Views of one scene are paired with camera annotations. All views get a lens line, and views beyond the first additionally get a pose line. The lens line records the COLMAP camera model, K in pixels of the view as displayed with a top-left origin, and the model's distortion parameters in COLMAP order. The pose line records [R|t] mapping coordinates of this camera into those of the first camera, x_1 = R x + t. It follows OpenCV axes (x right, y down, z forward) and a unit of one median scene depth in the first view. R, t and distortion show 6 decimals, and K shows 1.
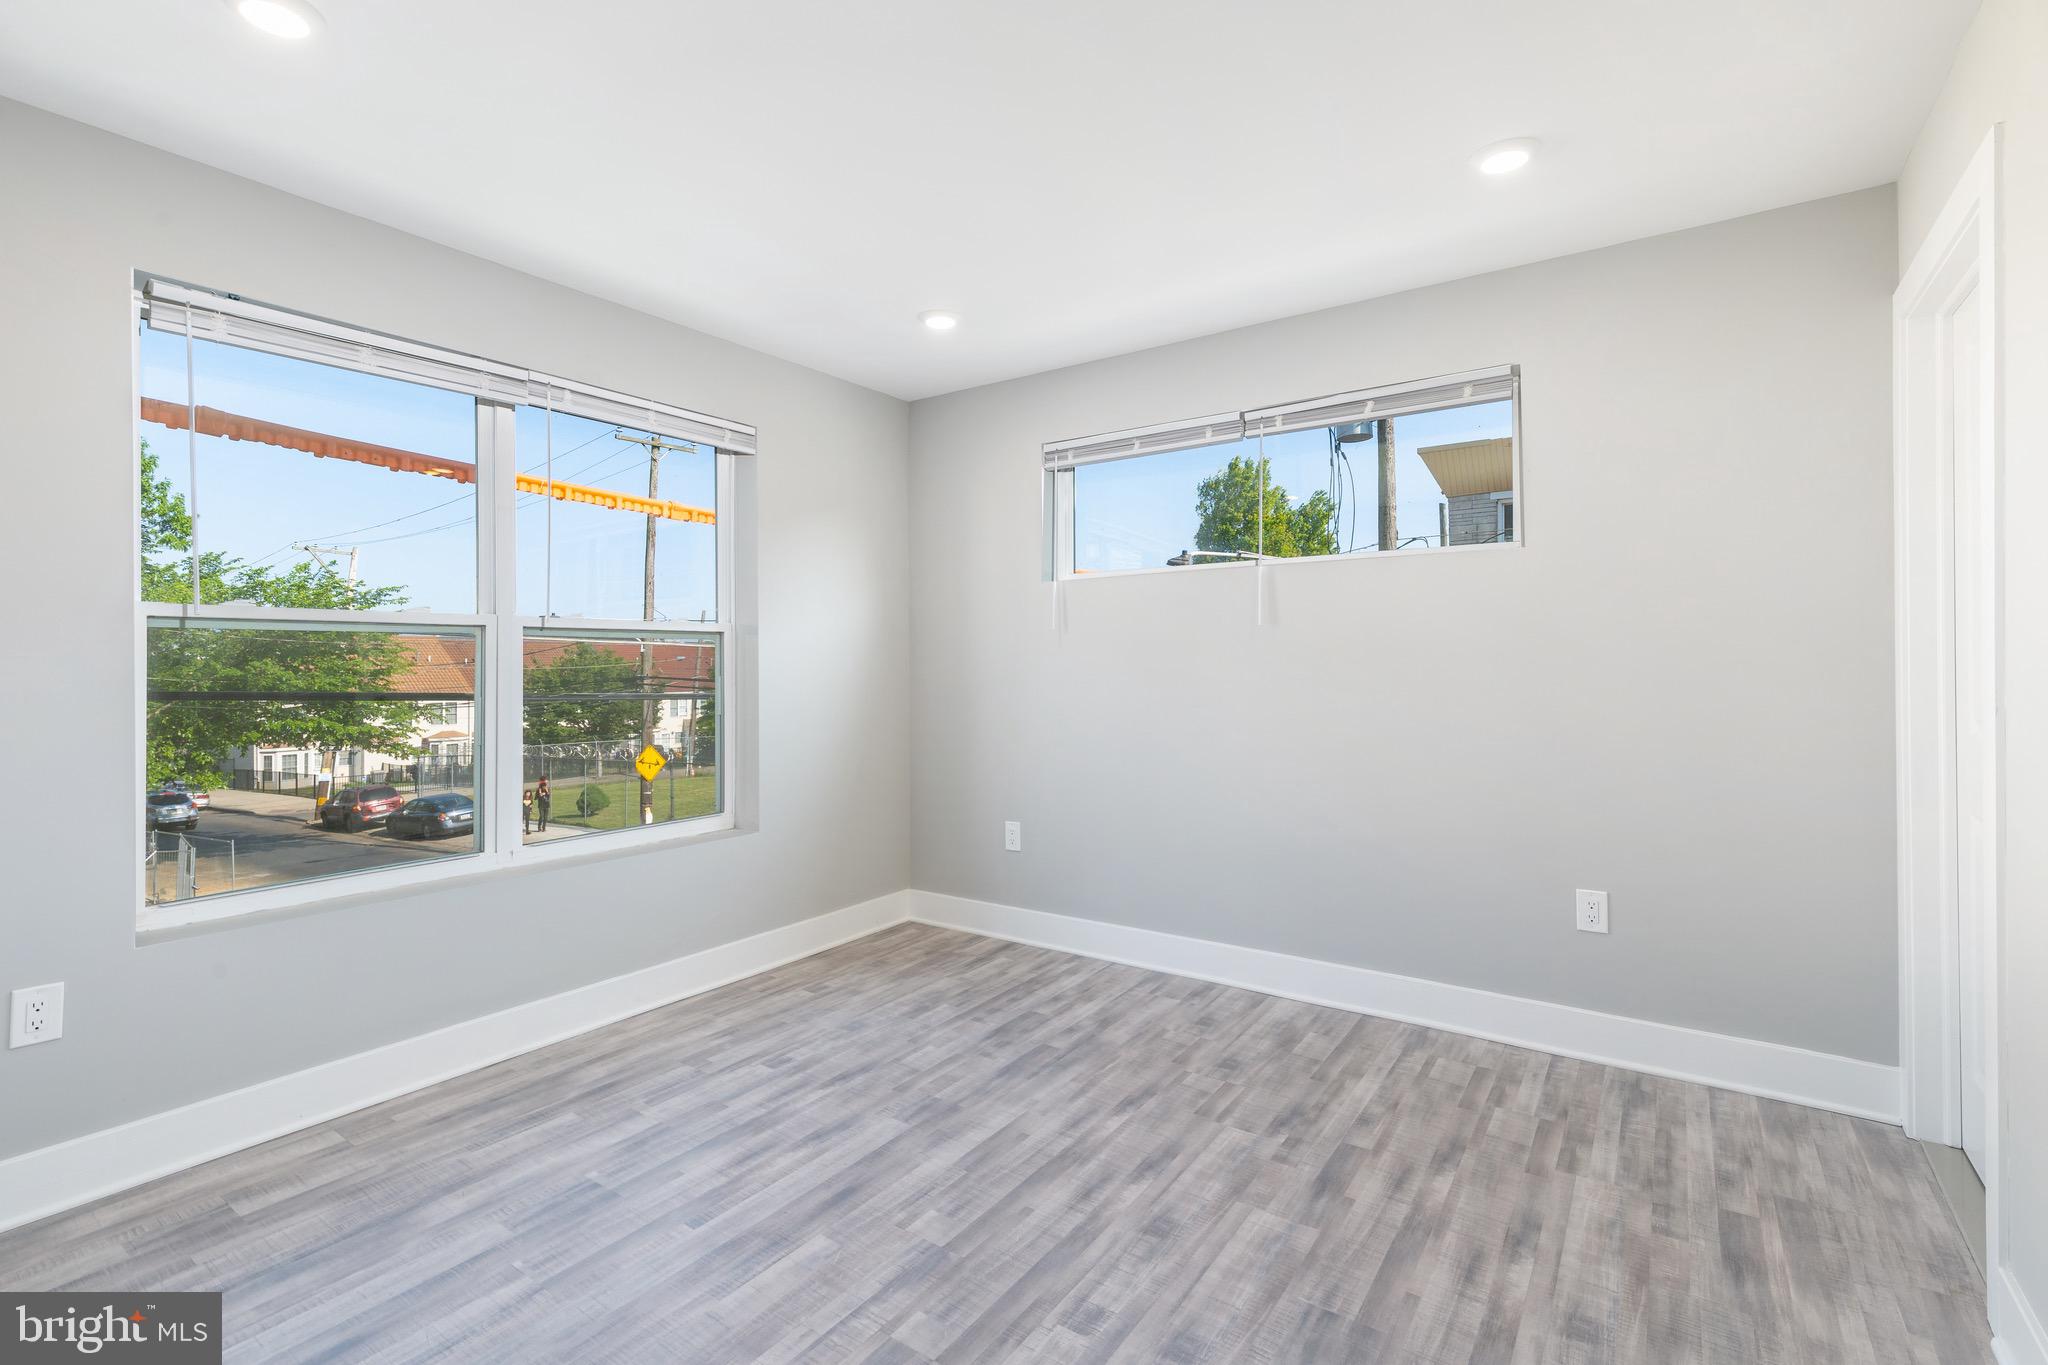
lens RADIAL K [[926.9, 0, 1019.4], [0, 926.9, 665.2], [0, 0, 1]] dist [0.004135, 0.000236]
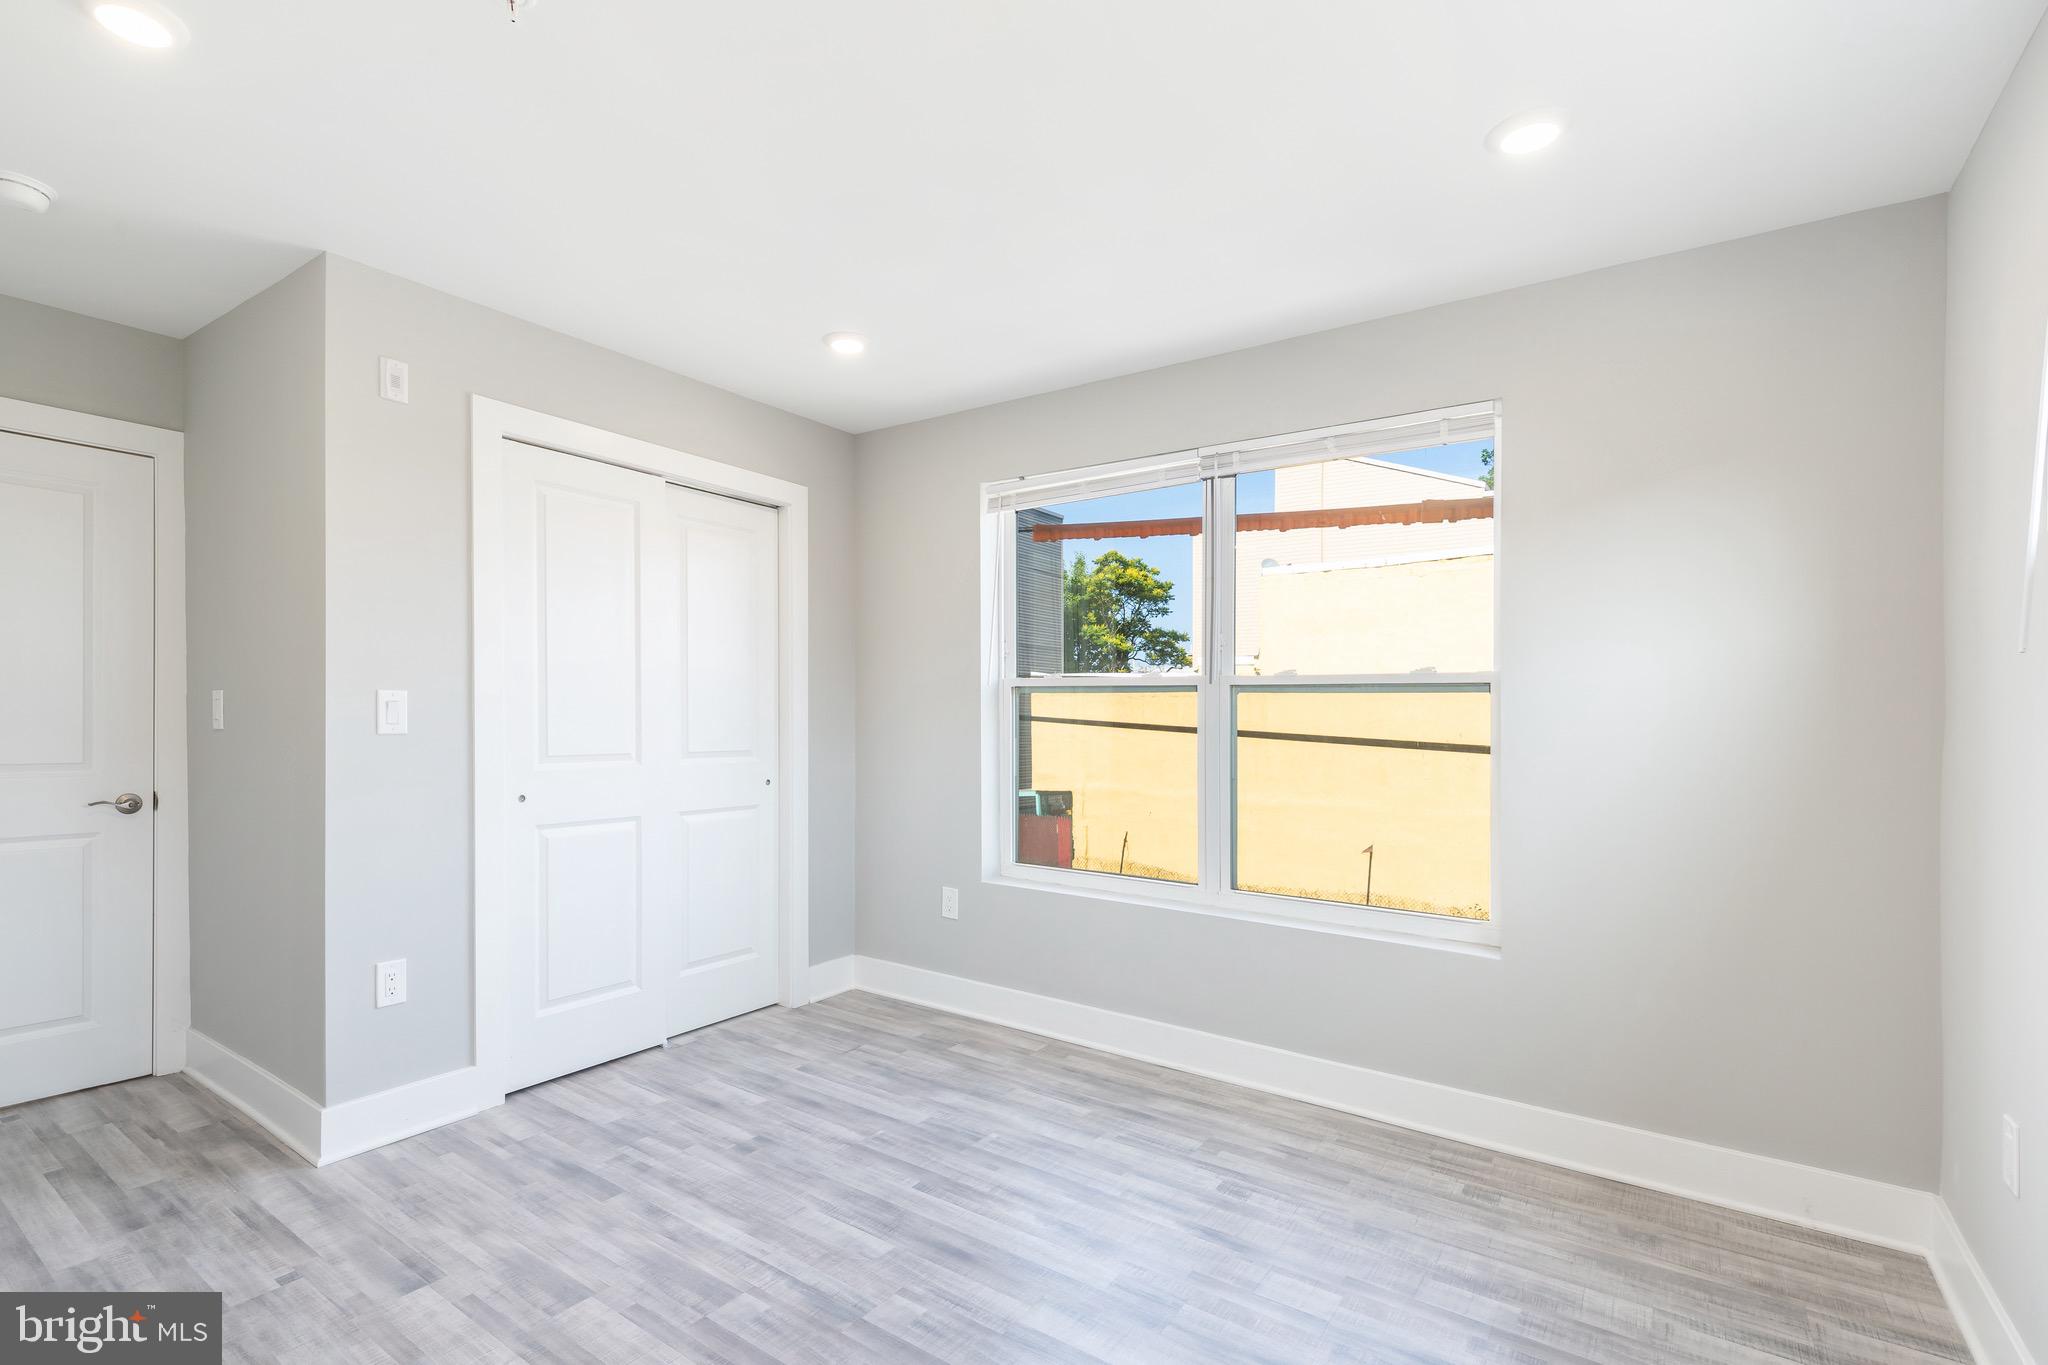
lens RADIAL K [[926.9, 0, 1019.4], [0, 926.9, 665.2], [0, 0, 1]] dist [0.004135, 0.000236]
pose [[0.022124, -0.046431, -0.998676, 0.699175], [-0.021542, 0.998667, -0.046908, -0.035410], [0.999523, 0.022551, 0.021094, 0.811394]]
